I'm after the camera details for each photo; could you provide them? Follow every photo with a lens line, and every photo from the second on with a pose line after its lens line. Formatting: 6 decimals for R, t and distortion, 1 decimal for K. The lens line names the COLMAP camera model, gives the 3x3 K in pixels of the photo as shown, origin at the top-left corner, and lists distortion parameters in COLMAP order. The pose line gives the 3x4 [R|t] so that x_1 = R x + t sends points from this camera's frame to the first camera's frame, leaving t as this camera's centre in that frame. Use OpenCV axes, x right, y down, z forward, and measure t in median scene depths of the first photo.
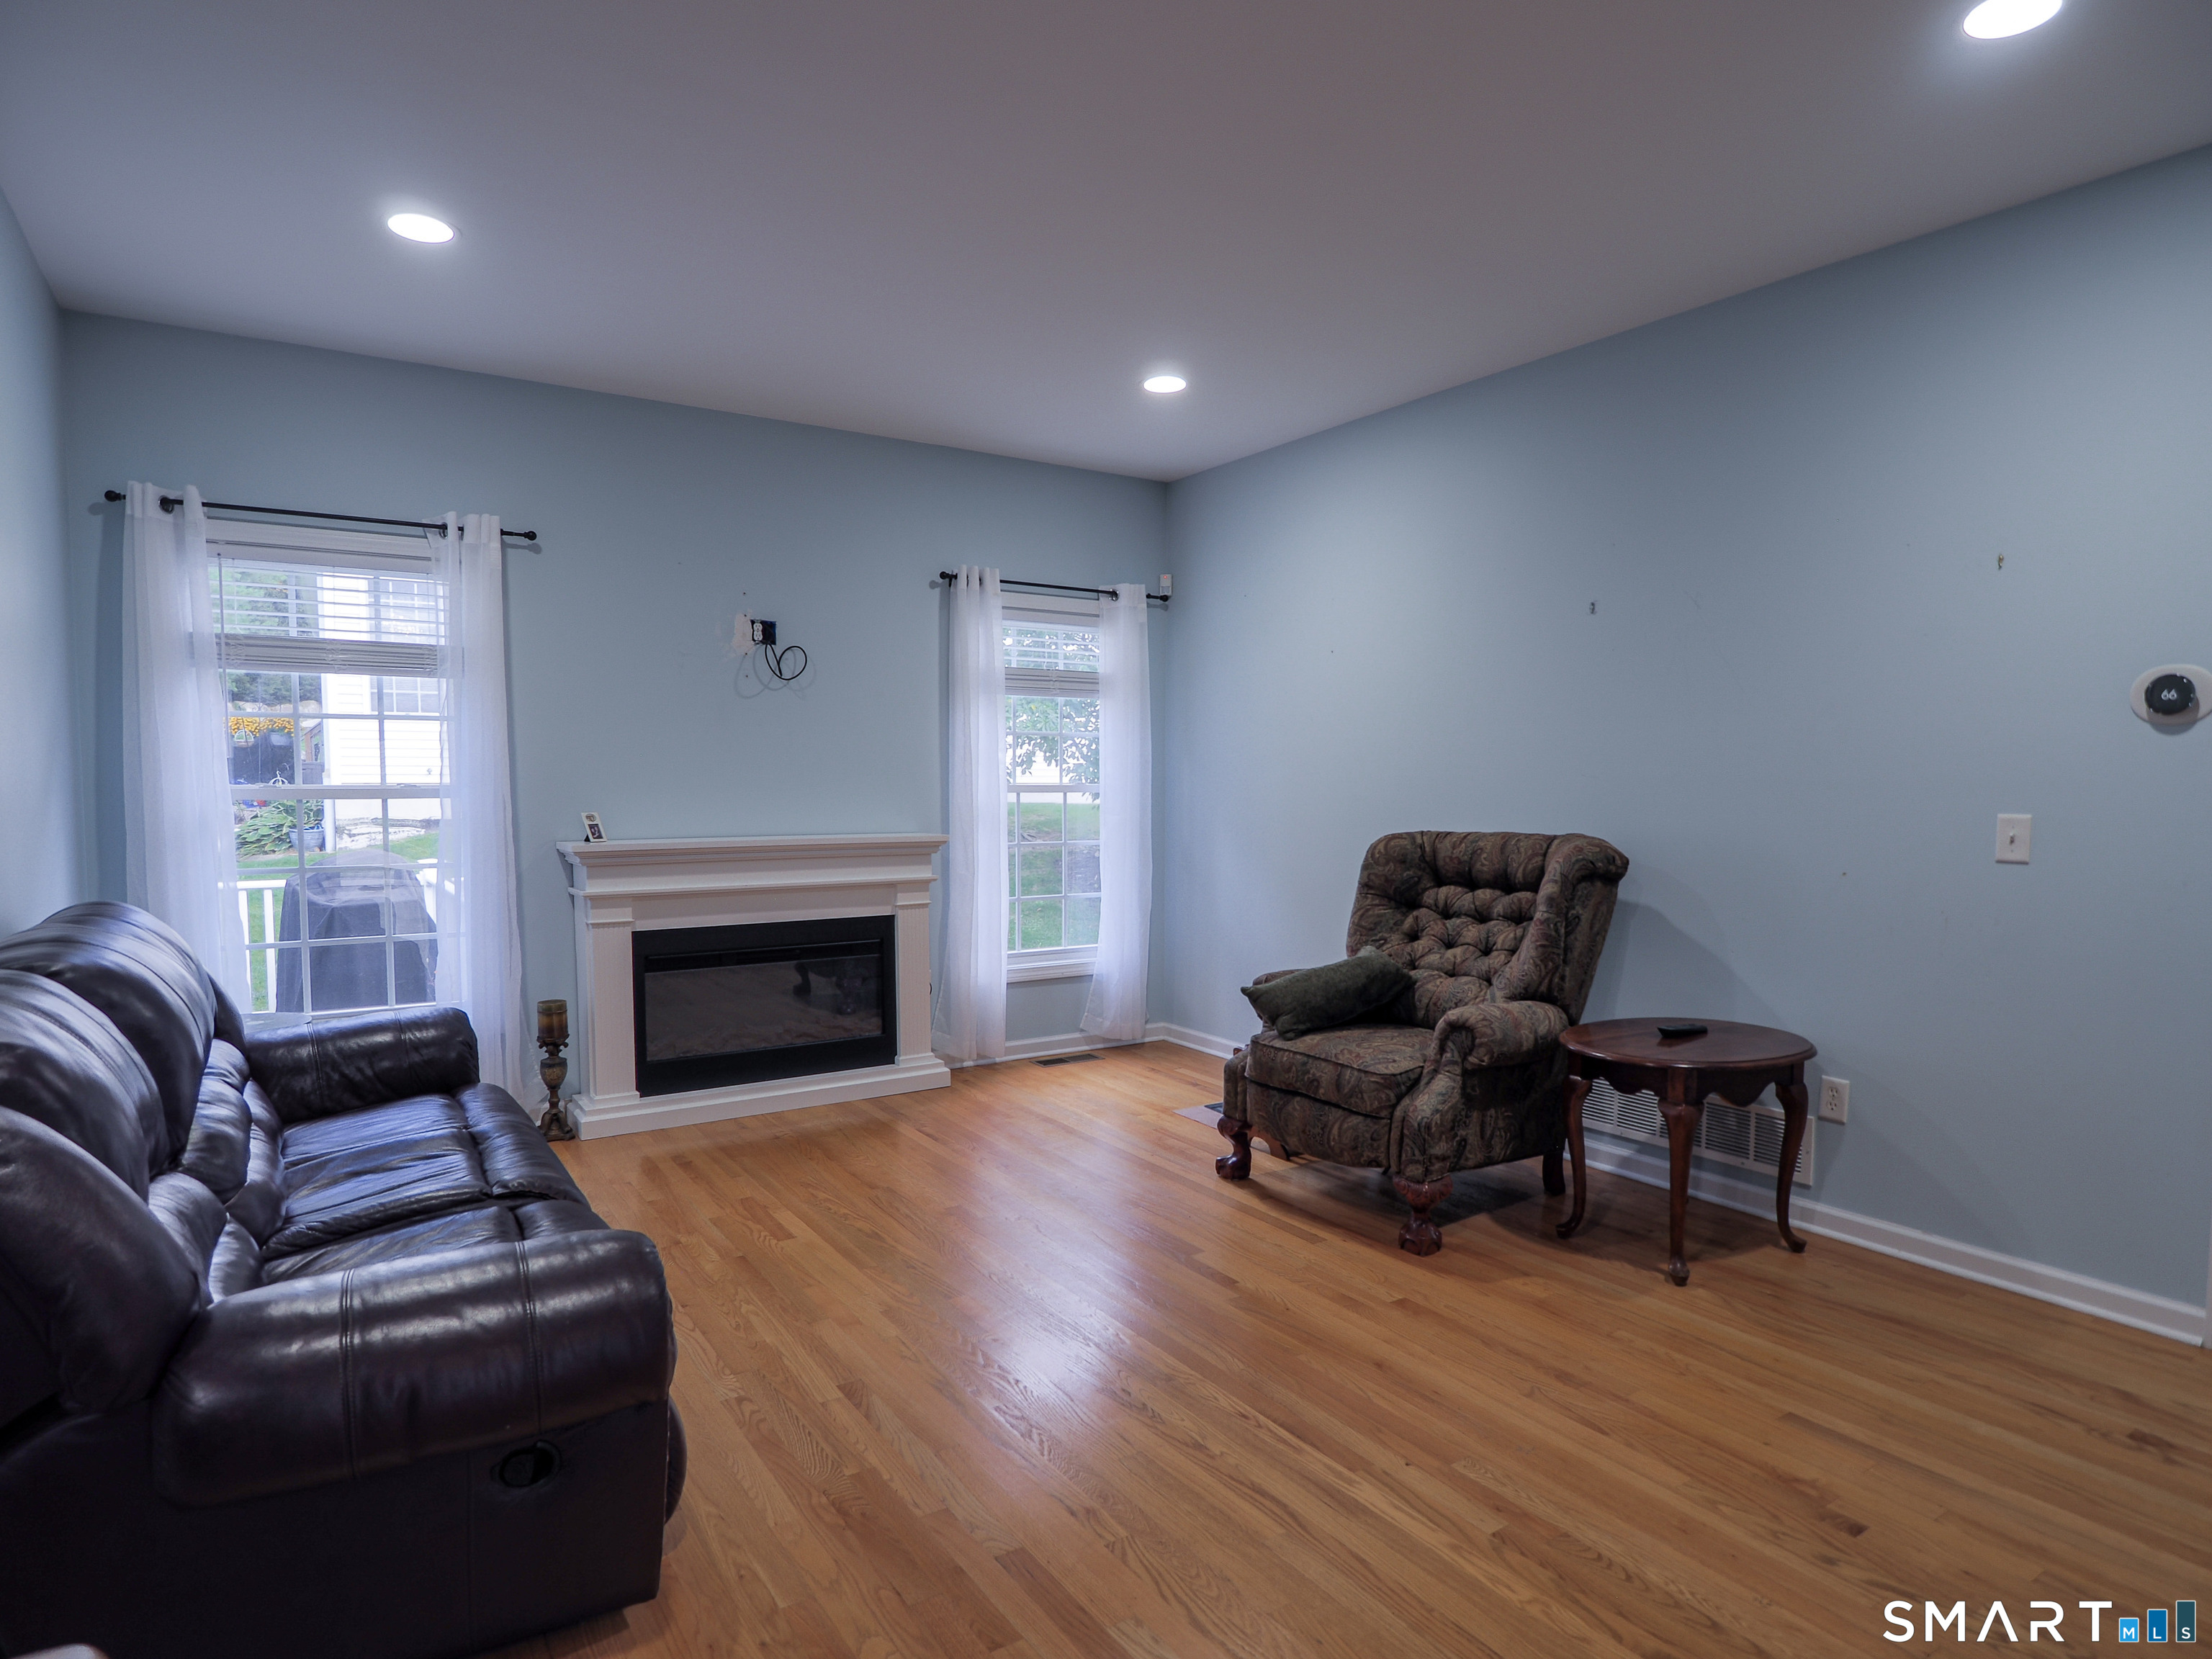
lens RADIAL K [[1247.9, 0, 1083.4], [0, 1247.9, 864.2], [0, 0, 1]] dist [-0.006678, -0.007315]
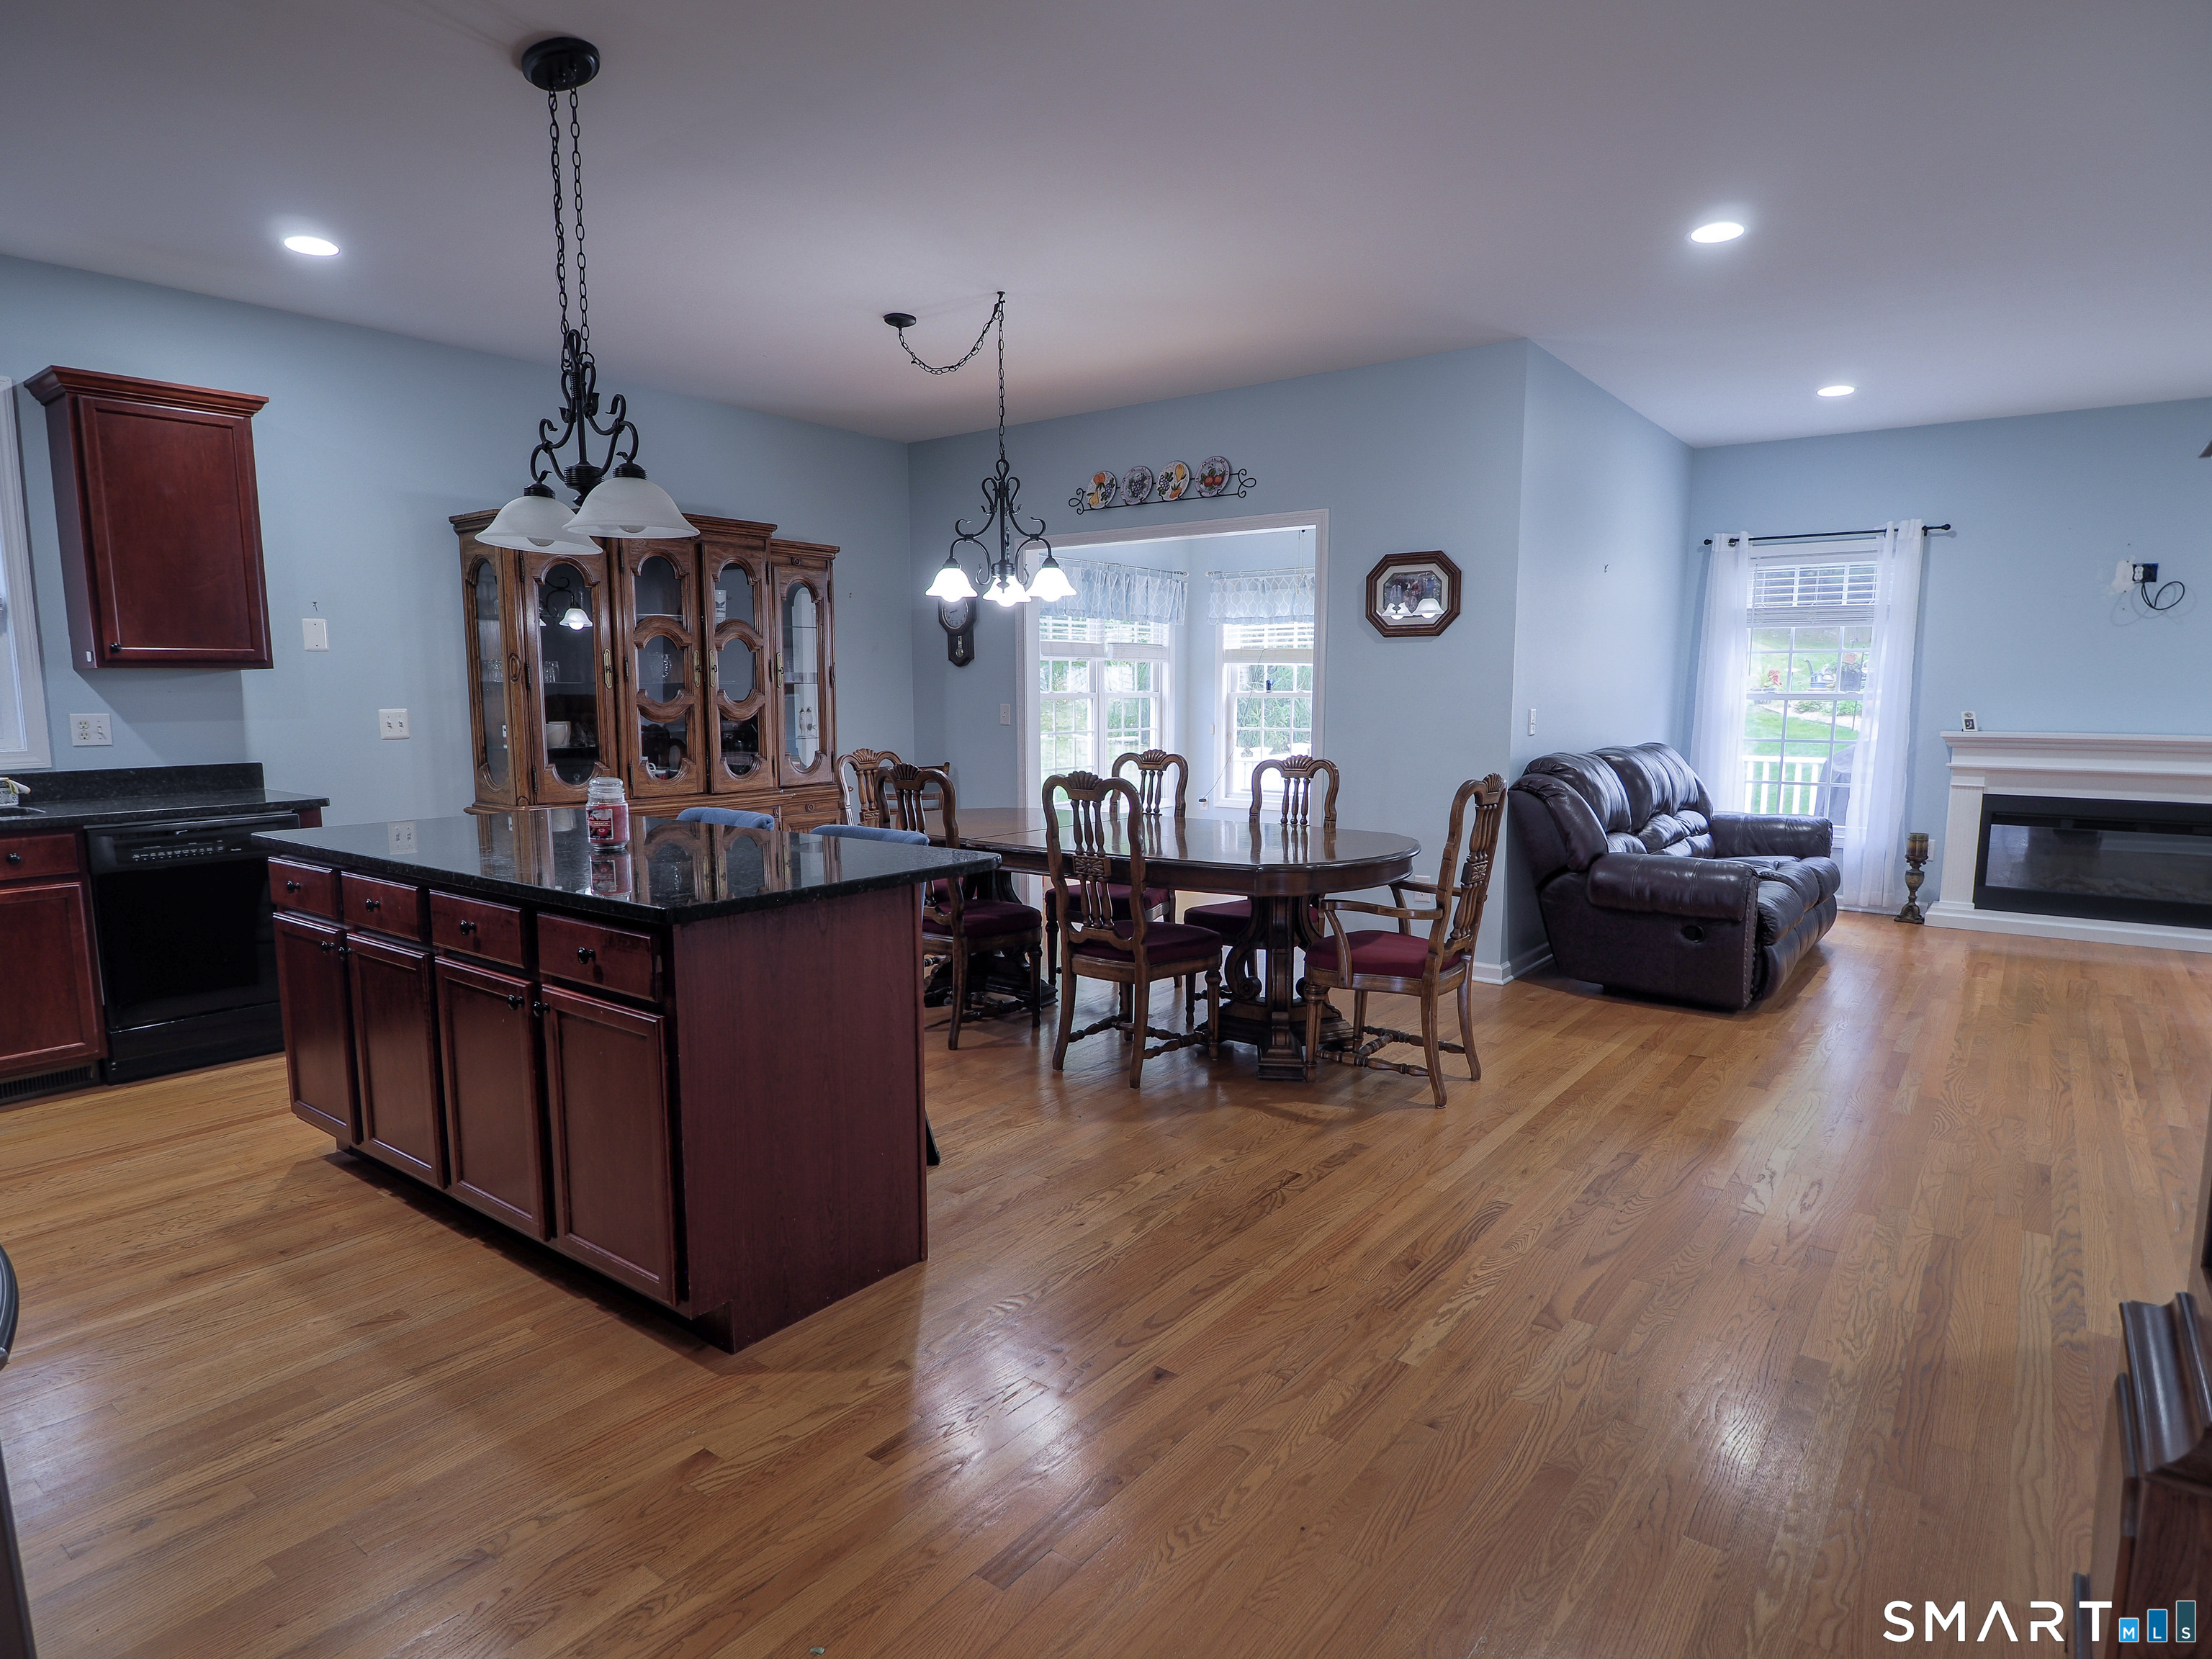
lens RADIAL K [[1238.4, 0, 1088.1], [0, 1238.4, 864.1], [0, 0, 1]] dist [-0.000736, -0.014040]
pose [[0.337880, 0.129173, -0.932283, 0.651494], [-0.062671, 0.991427, 0.114654, 0.036525], [0.939100, 0.019688, 0.343079, -0.486574]]
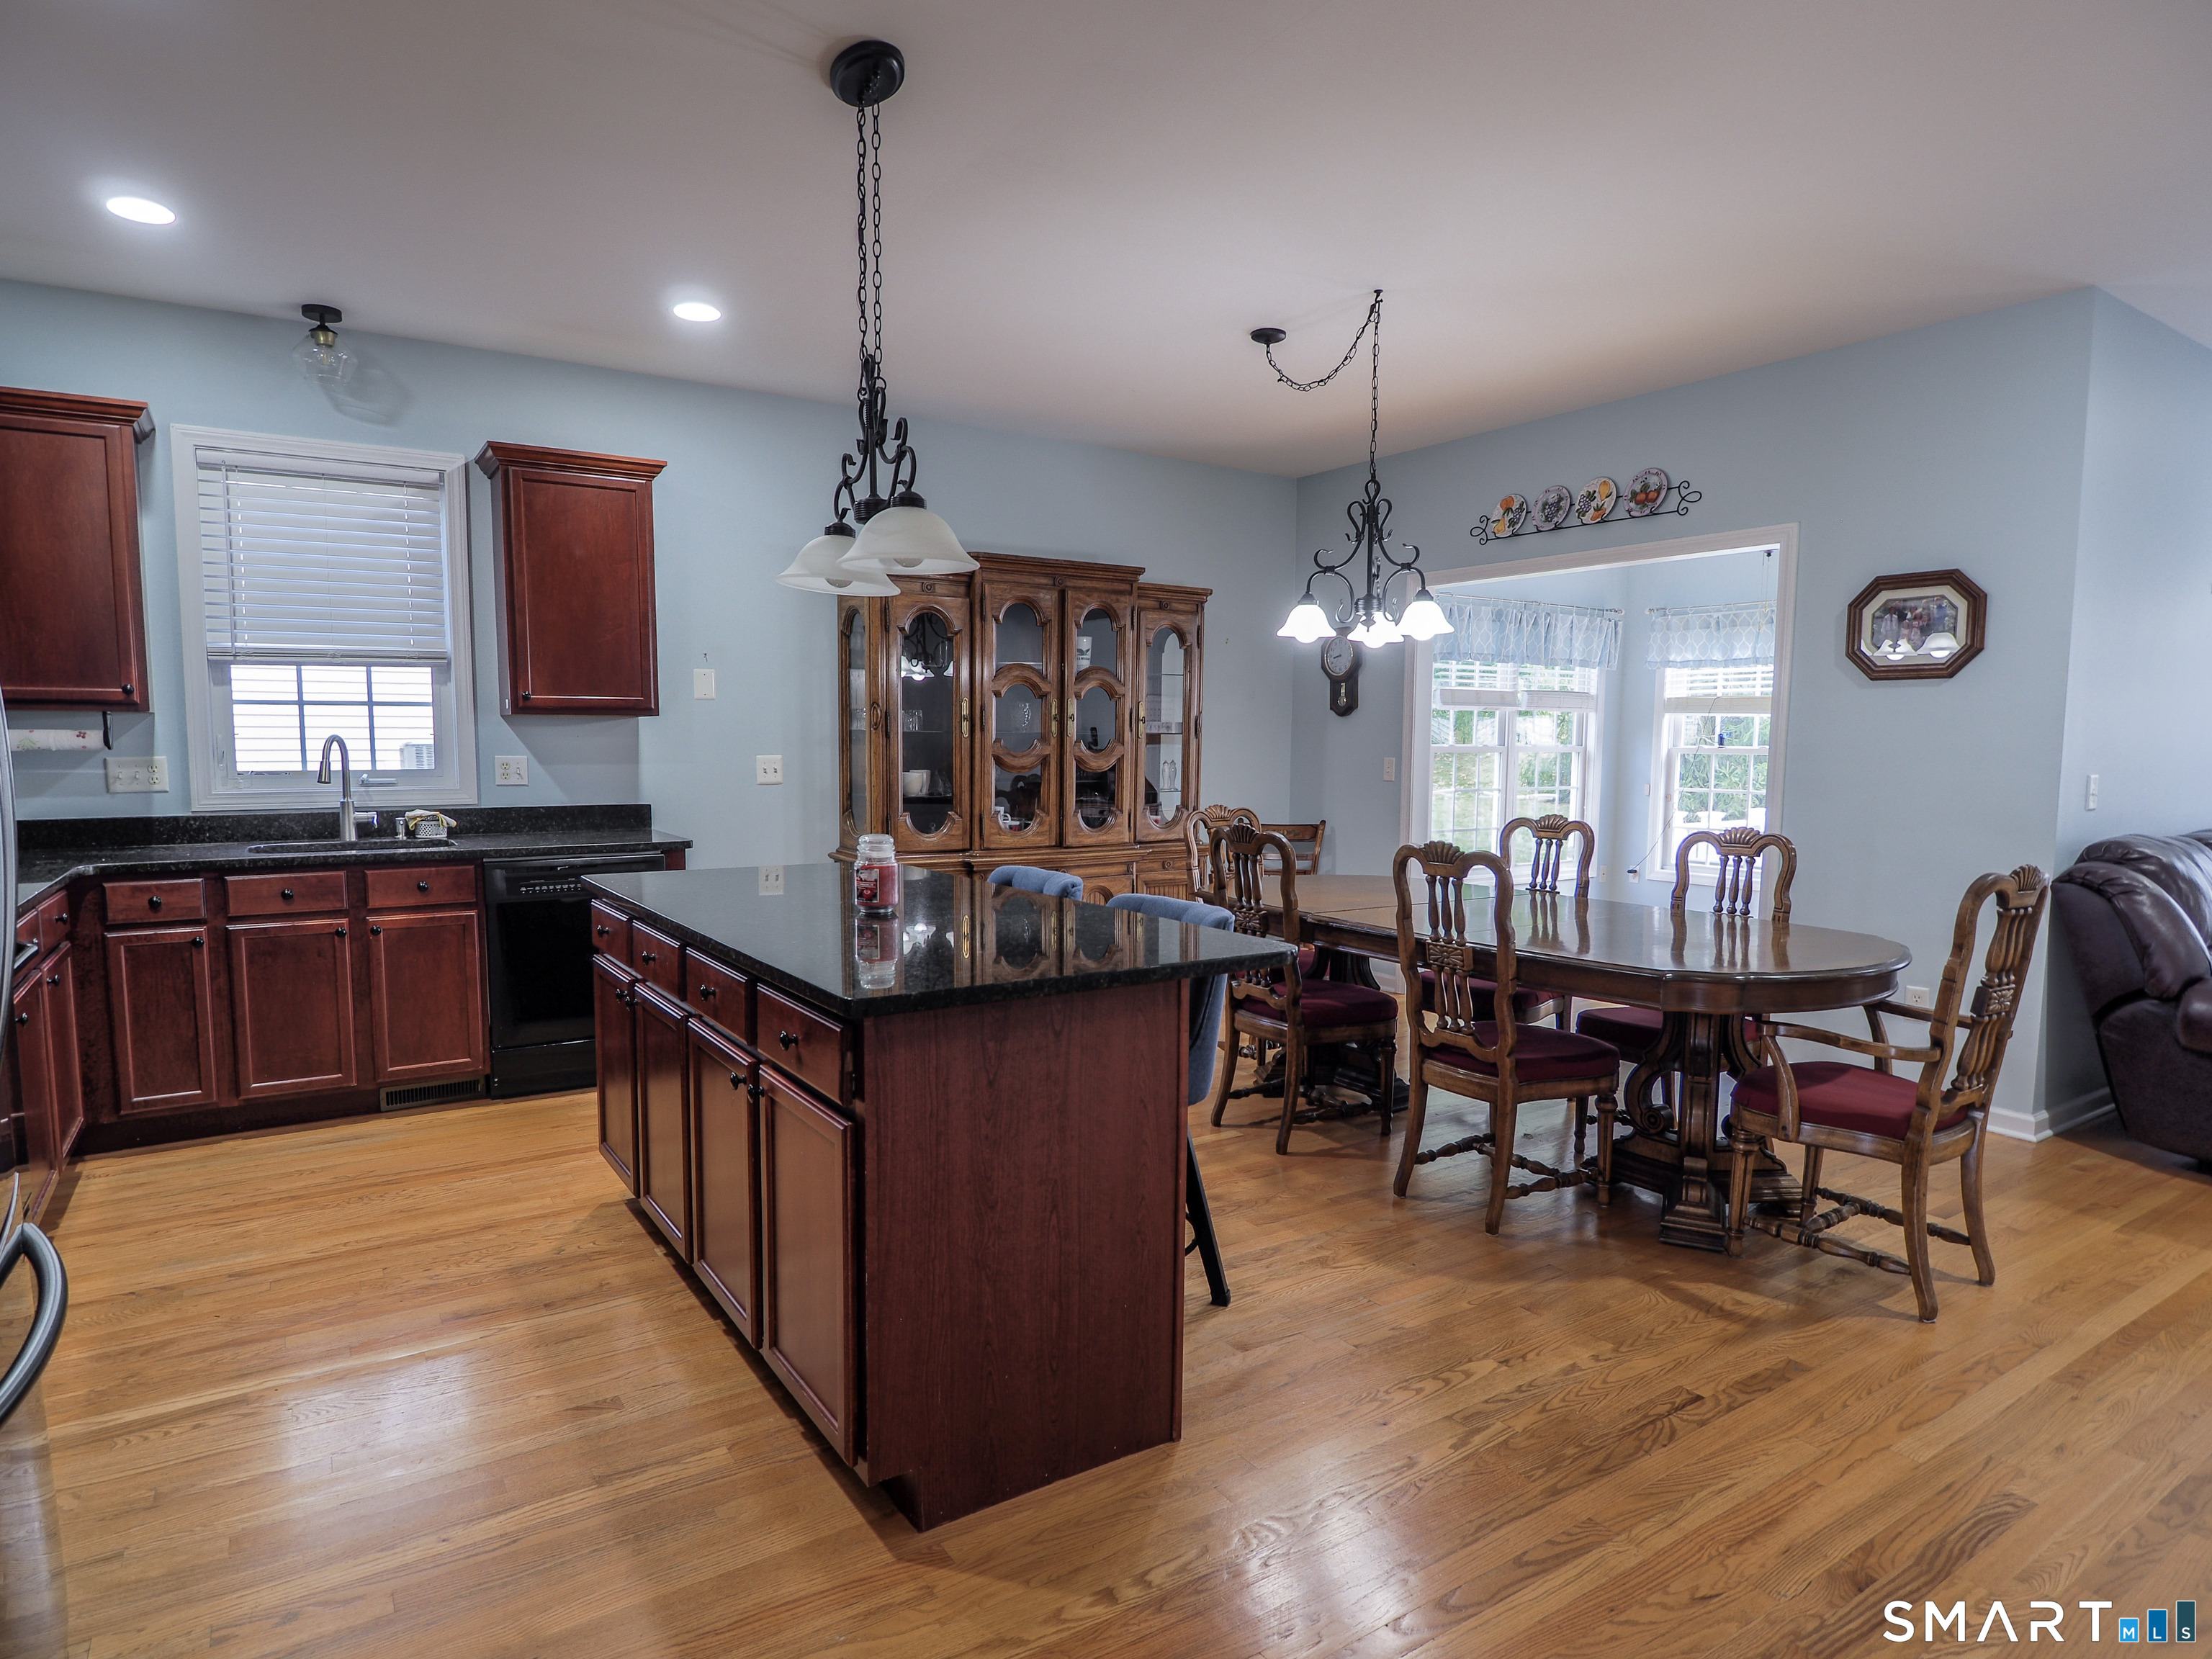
lens RADIAL K [[1247.9, 0, 1083.4], [0, 1247.9, 864.2], [0, 0, 1]] dist [-0.006678, -0.007315]
pose [[0.005600, 0.098286, -0.995142, 0.552035], [-0.075370, 0.992369, 0.097588, 0.029935], [0.997140, 0.074458, 0.012966, -0.408355]]
